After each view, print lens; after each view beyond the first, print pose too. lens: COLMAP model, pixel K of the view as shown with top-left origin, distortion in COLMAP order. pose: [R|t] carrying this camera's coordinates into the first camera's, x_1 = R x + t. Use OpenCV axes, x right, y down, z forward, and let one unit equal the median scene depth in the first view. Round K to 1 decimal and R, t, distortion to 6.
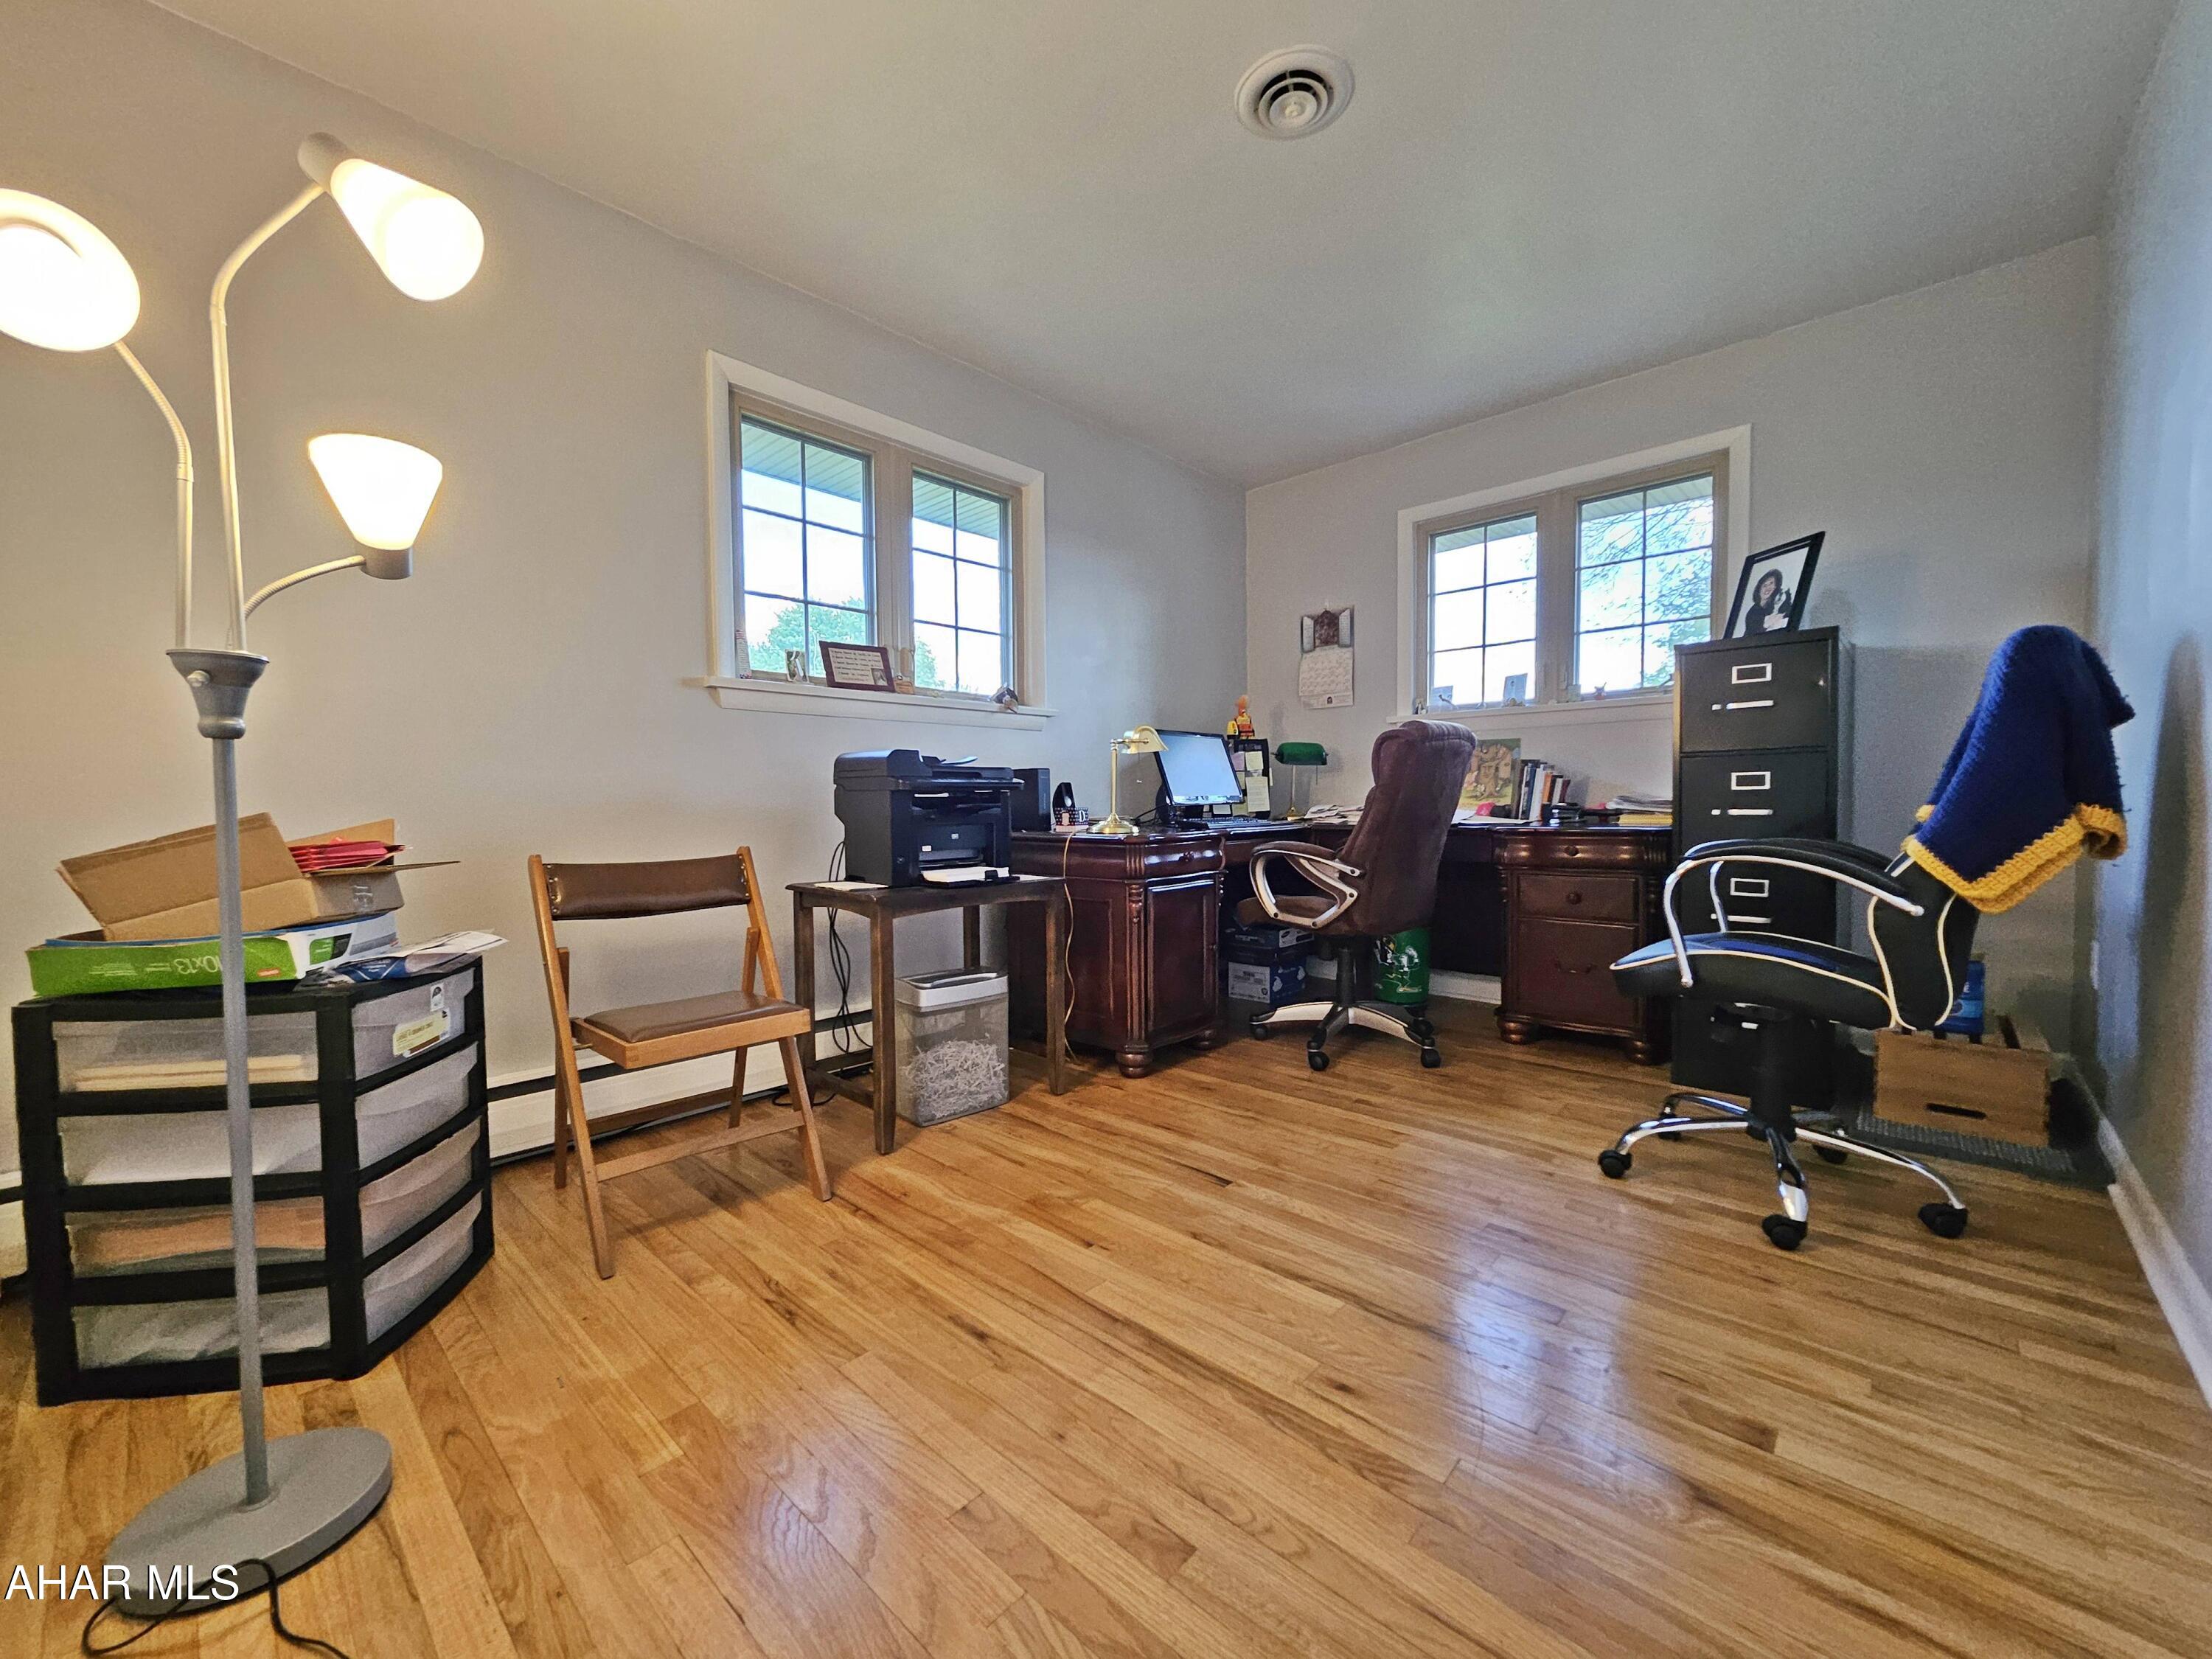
lens RADIAL K [[871.8, 0, 1108.9], [0, 871.8, 831.5], [0, 0, 1]] dist [0.002297, -0.000254]
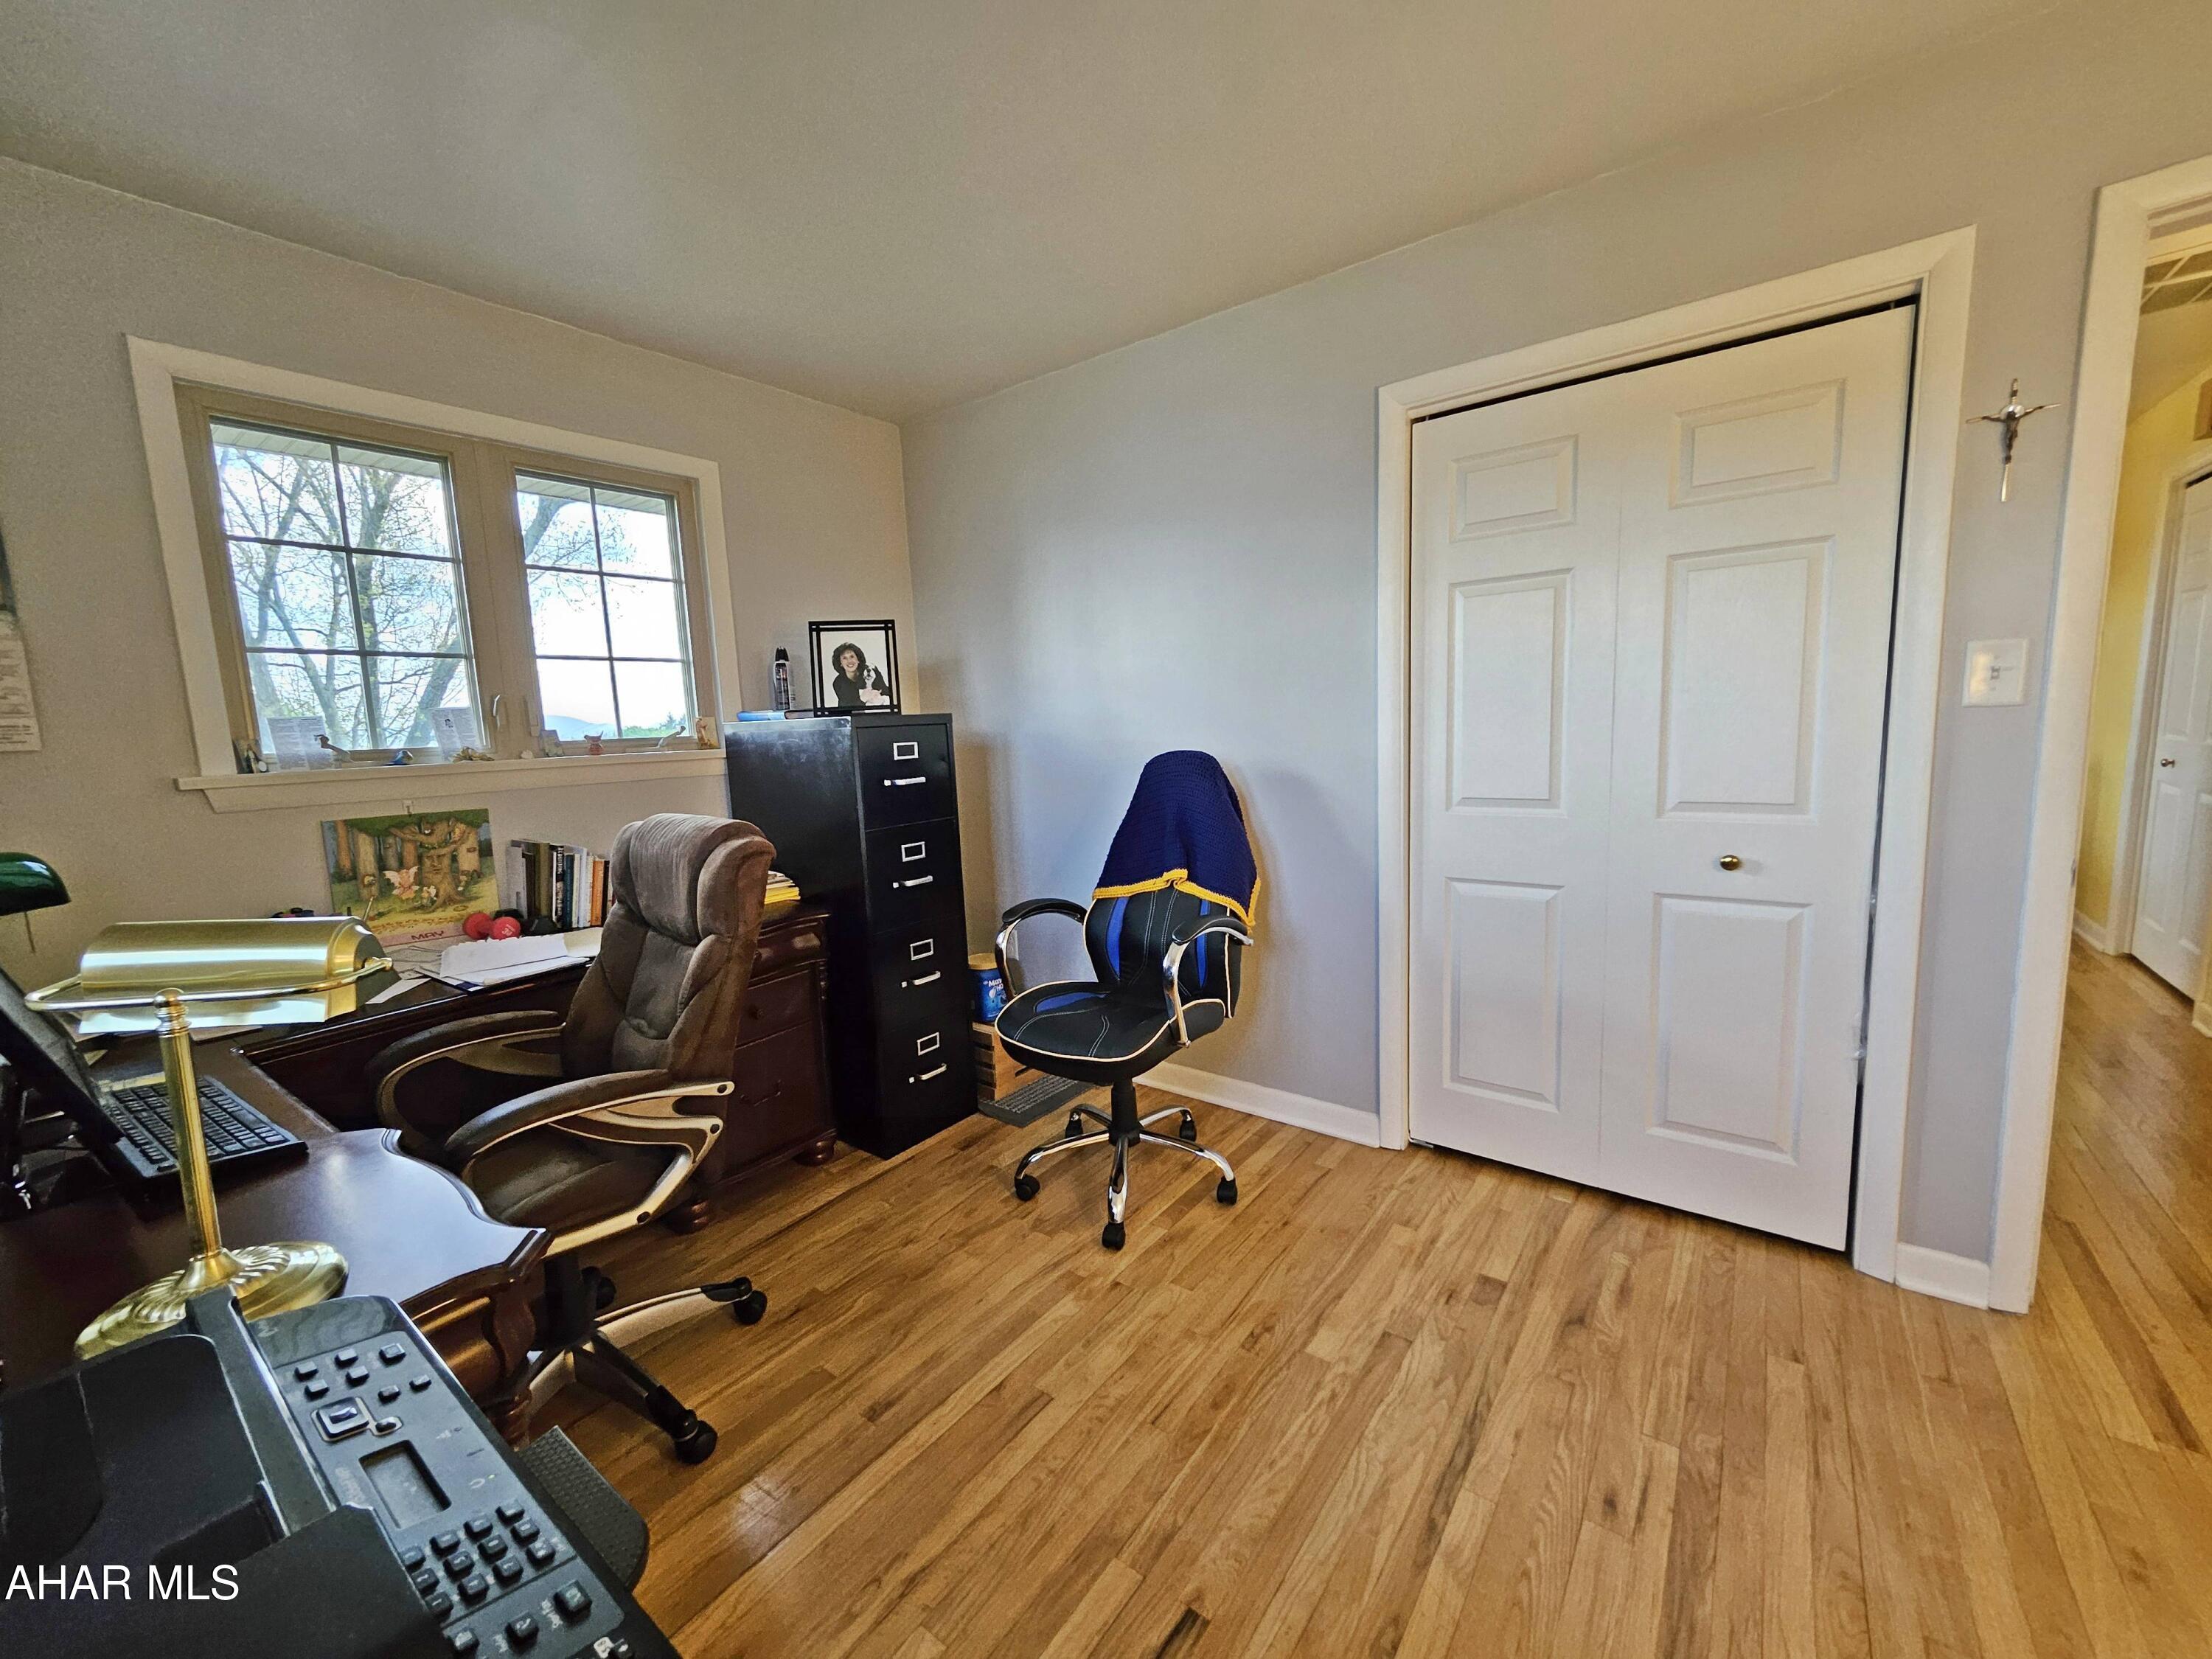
lens RADIAL K [[871.8, 0, 1106.8], [0, 871.8, 835.1], [0, 0, 1]] dist [0.002297, -0.000254]
pose [[-0.108658, -0.117982, 0.987053, -0.320655], [0.076016, 0.989039, 0.126587, -0.185626], [-0.991168, 0.088787, -0.098499, 0.830967]]
